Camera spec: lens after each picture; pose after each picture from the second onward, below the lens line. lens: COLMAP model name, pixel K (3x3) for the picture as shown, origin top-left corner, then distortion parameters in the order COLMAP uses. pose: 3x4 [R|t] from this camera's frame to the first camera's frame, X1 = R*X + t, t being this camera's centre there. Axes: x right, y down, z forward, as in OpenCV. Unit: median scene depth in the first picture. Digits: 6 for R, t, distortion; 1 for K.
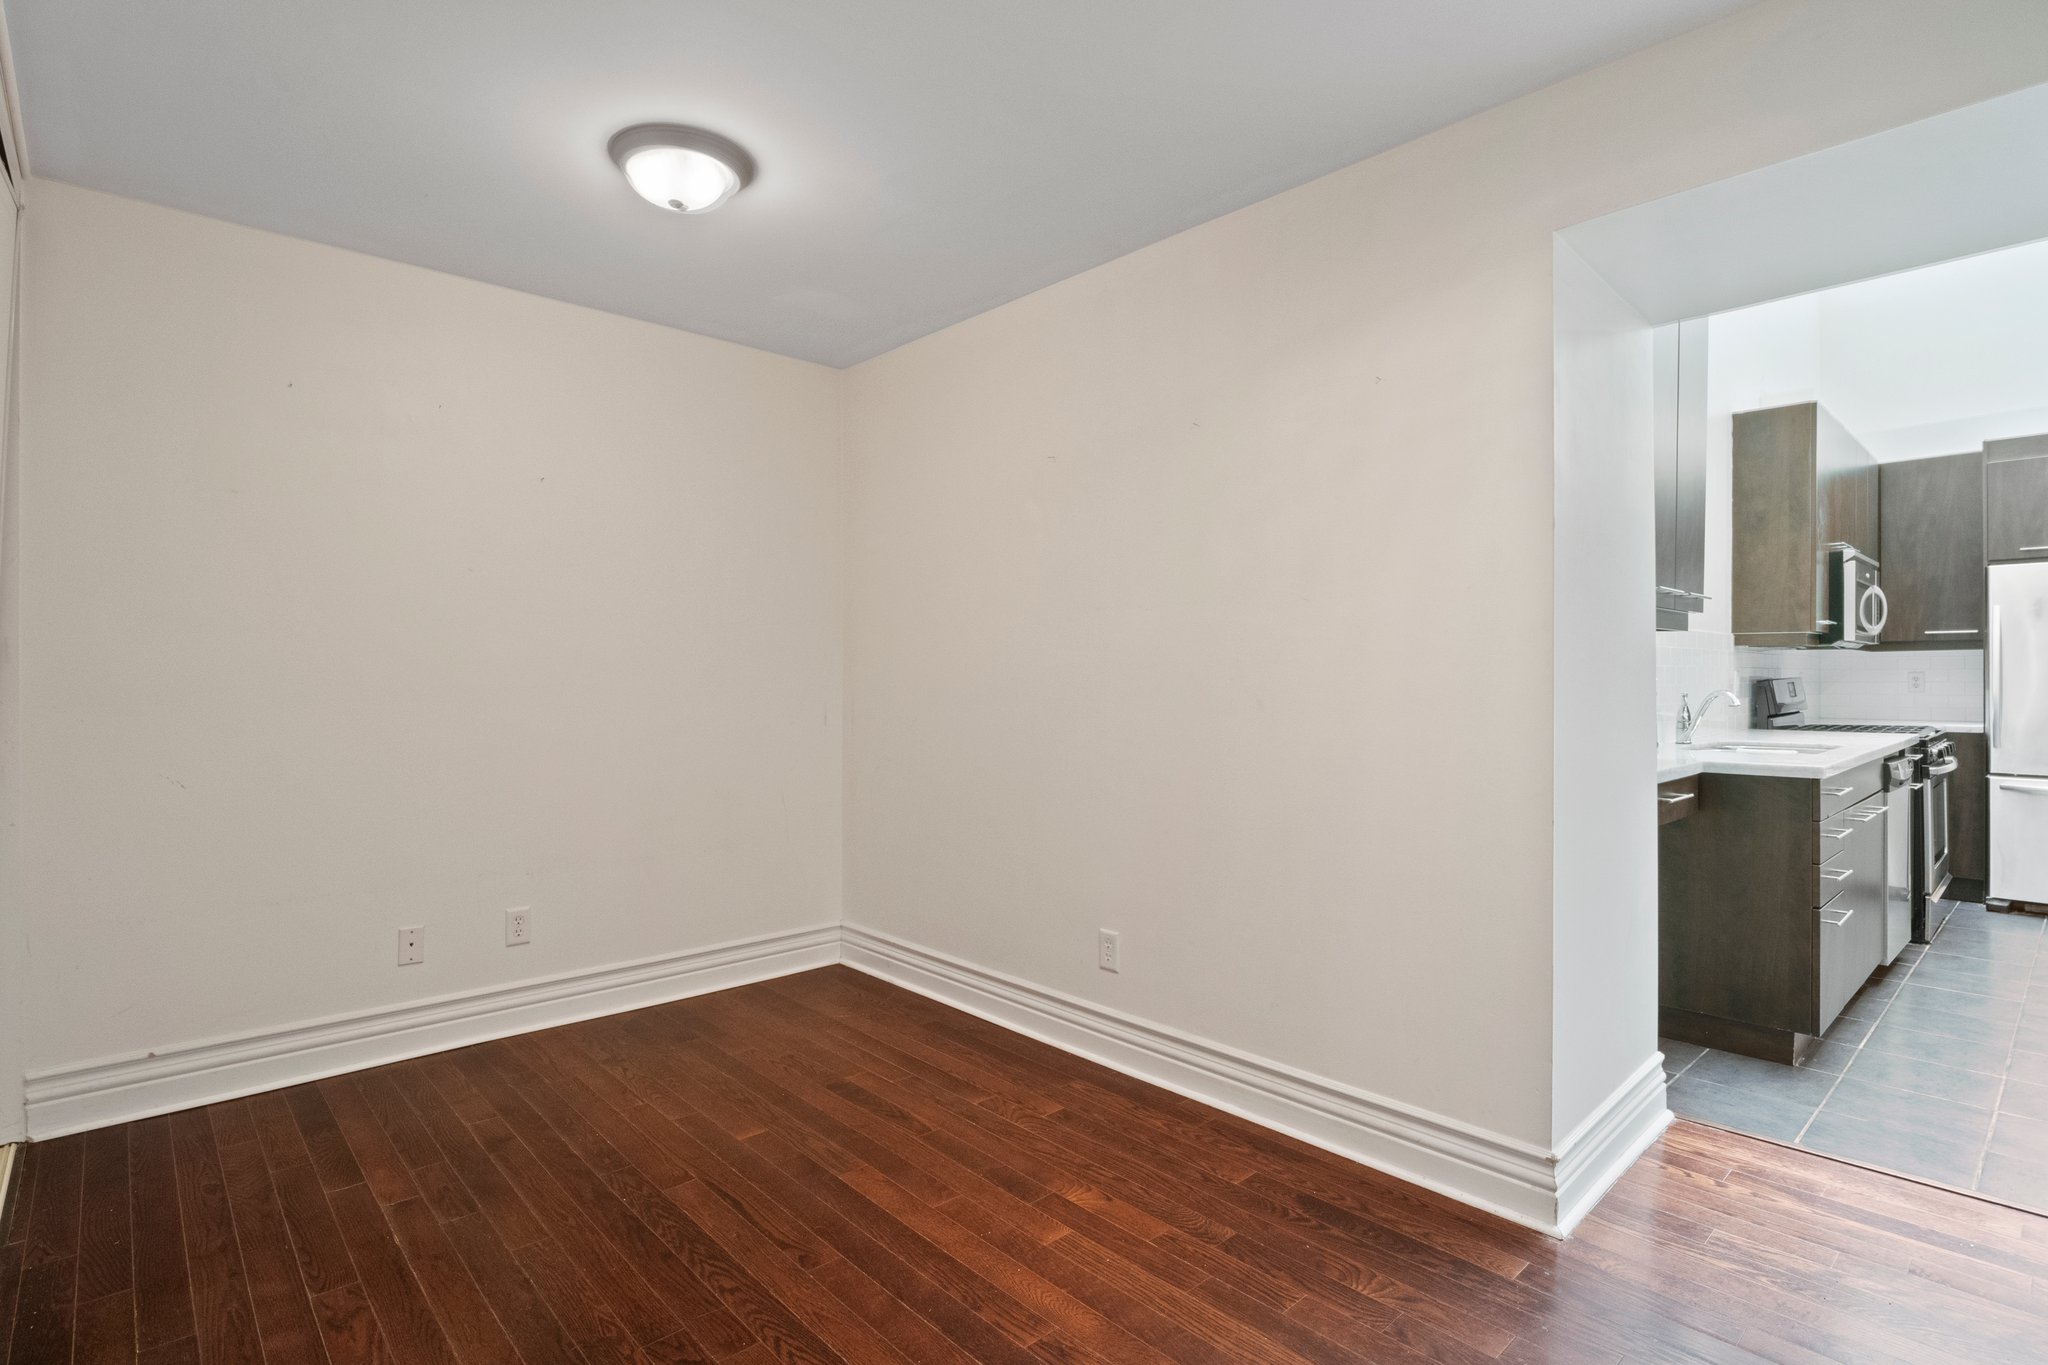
lens RADIAL K [[996.4, 0, 1041.2], [0, 996.4, 679.0], [0, 0, 1]] dist [-0.008559, -0.002562]
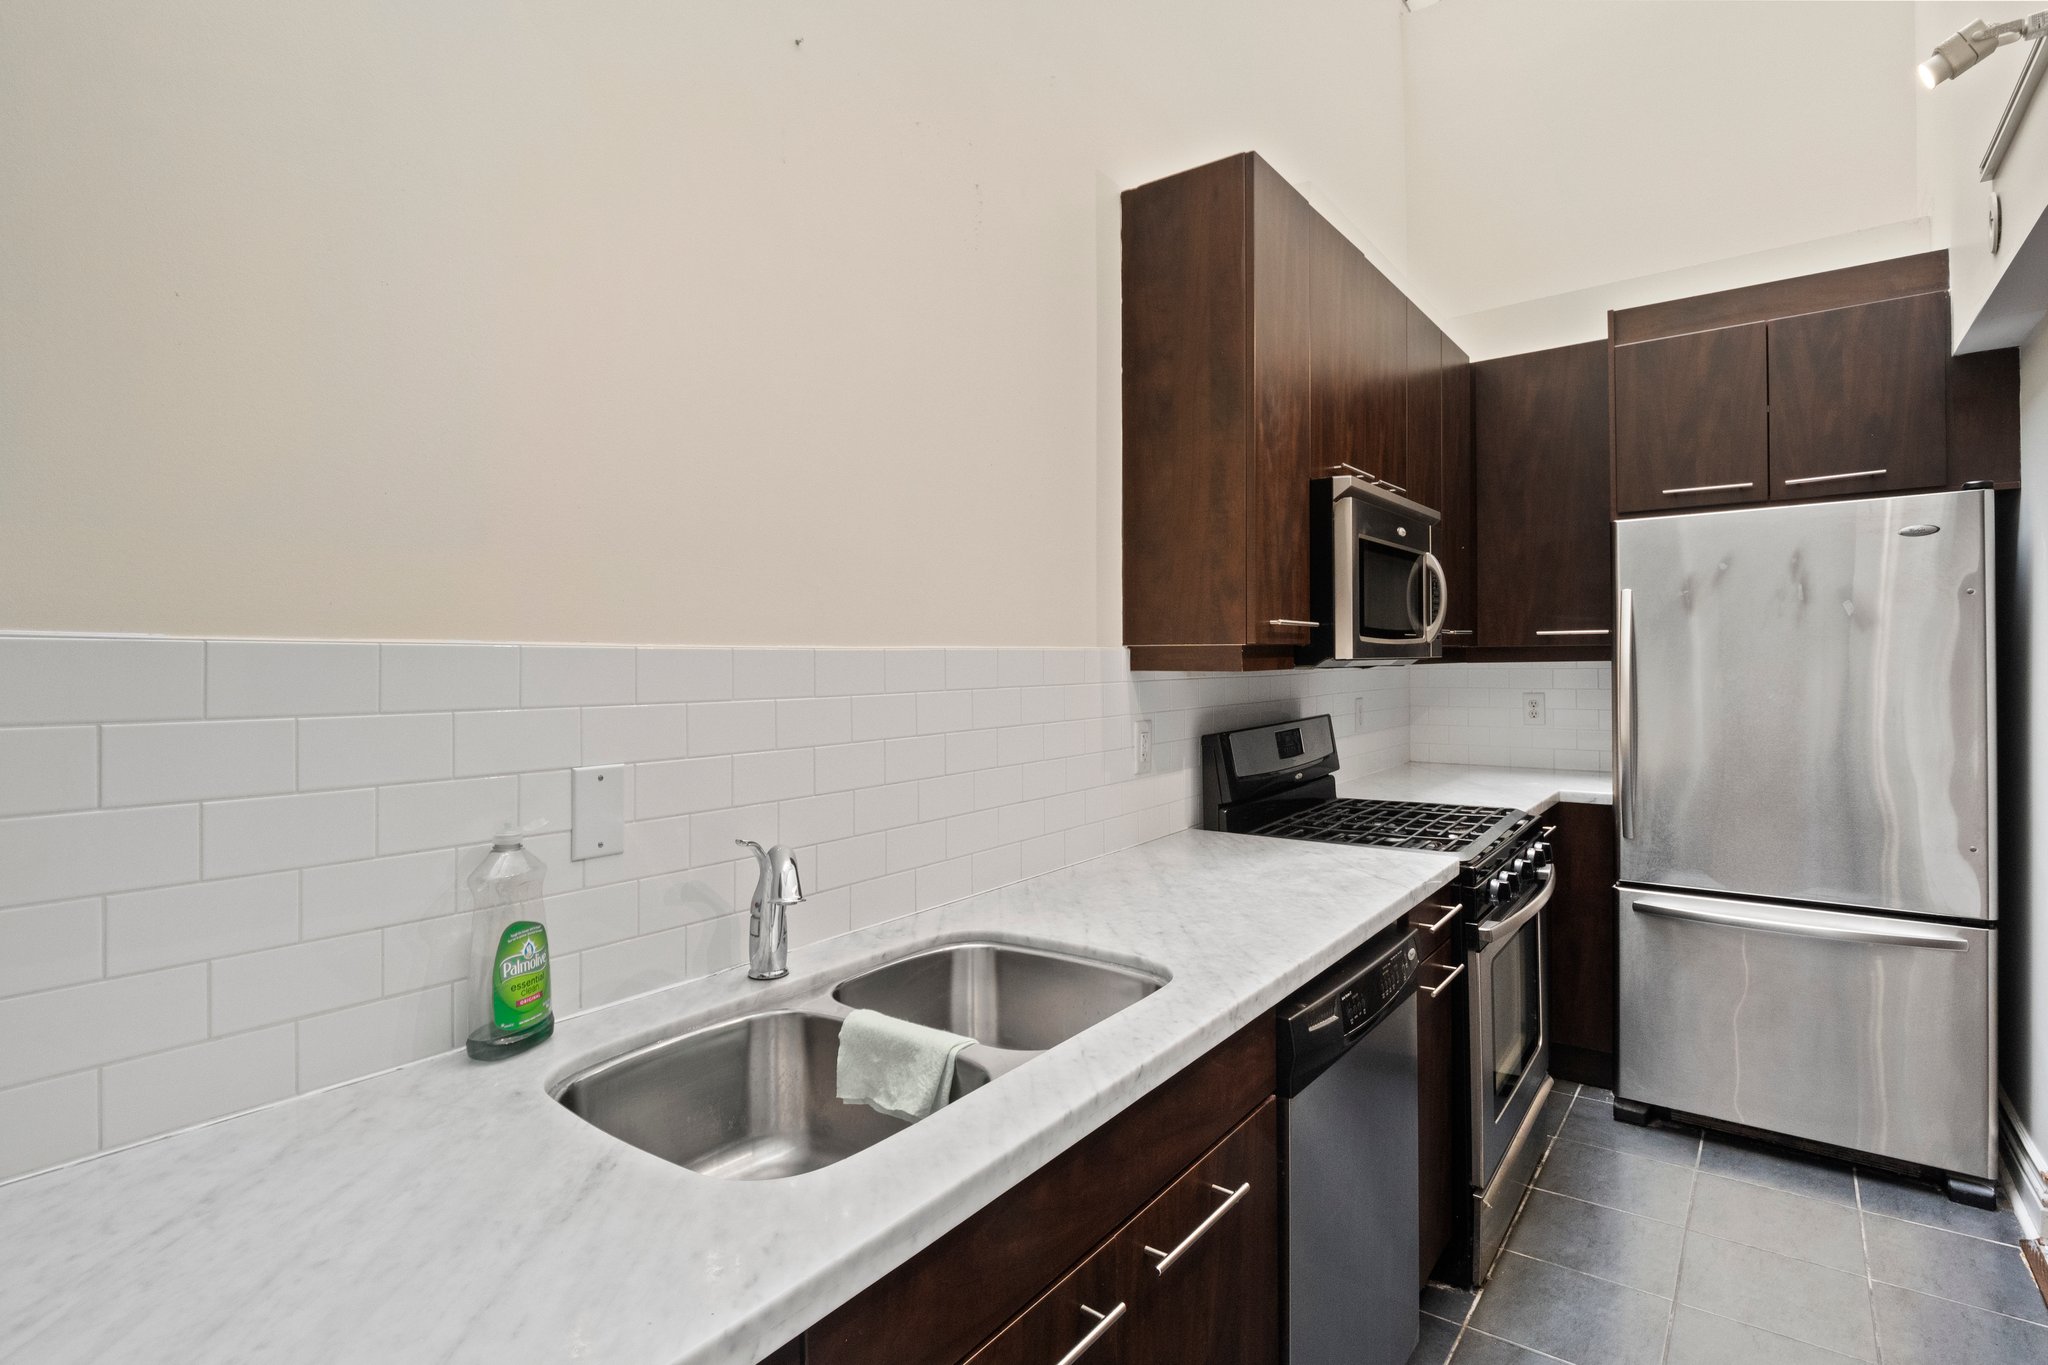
lens RADIAL K [[996.4, 0, 1027.1], [0, 996.4, 663.9], [0, 0, 1]] dist [-0.008559, -0.002562]
pose [[0.985038, -0.009357, 0.172081, 0.528206], [0.008855, 0.999954, 0.003688, -0.036576], [-0.172108, -0.002109, 0.985076, 0.493423]]
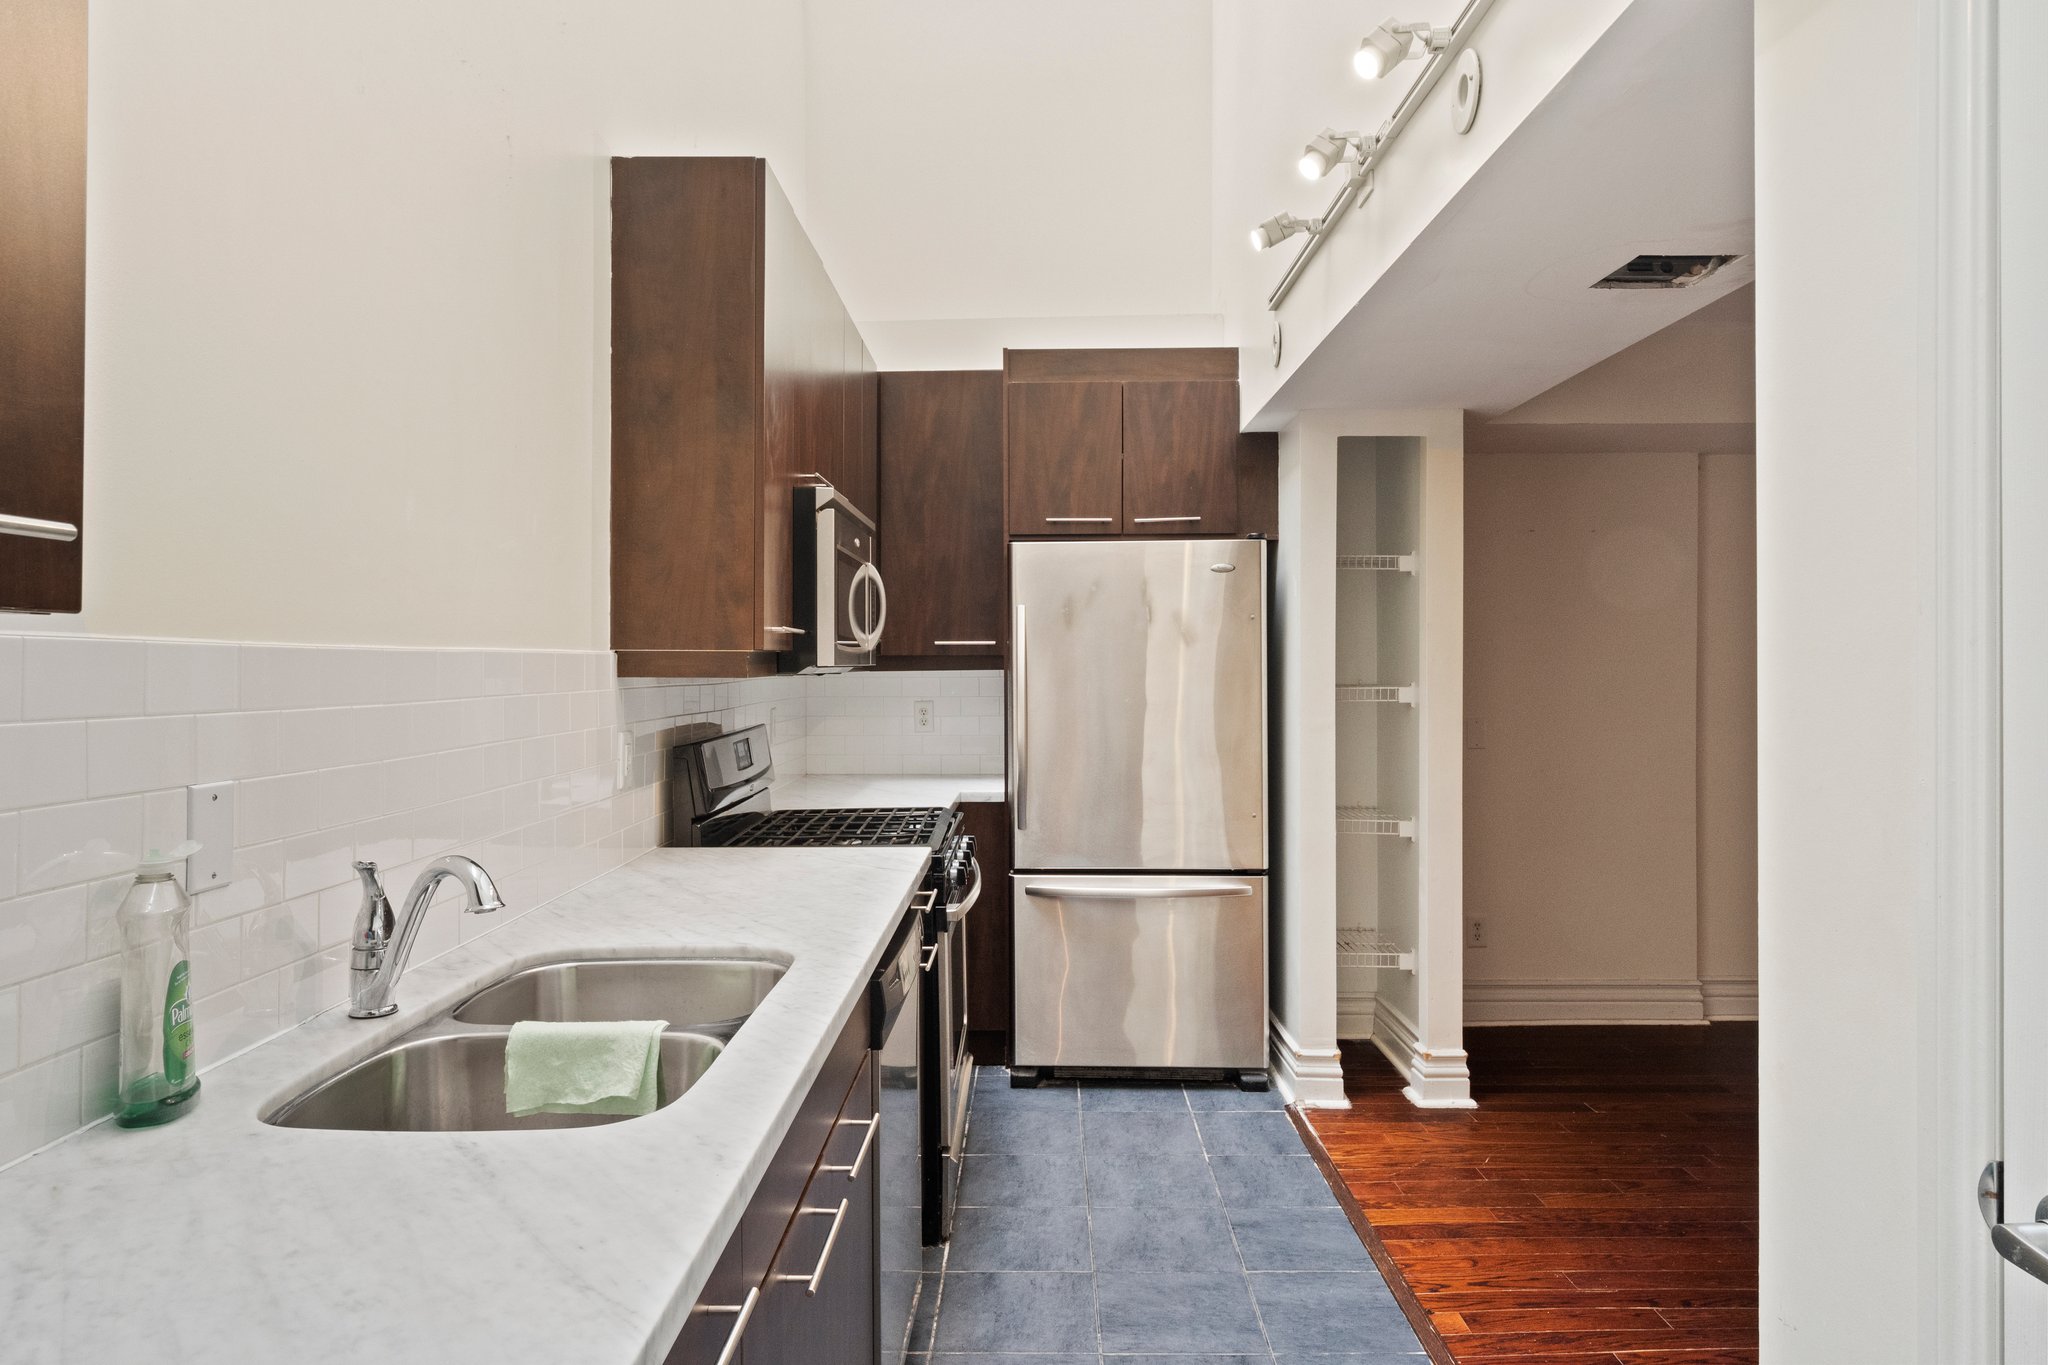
lens RADIAL K [[1240.1, 0, 1017.8], [0, 1240.1, 670.9], [0, 0, 1]] dist [0.004317, 0.006139]
pose [[0.694334, -0.004567, 0.719639, 0.393585], [0.001858, 0.999988, 0.004553, -0.035941], [-0.719651, -0.001824, 0.694334, 0.448699]]
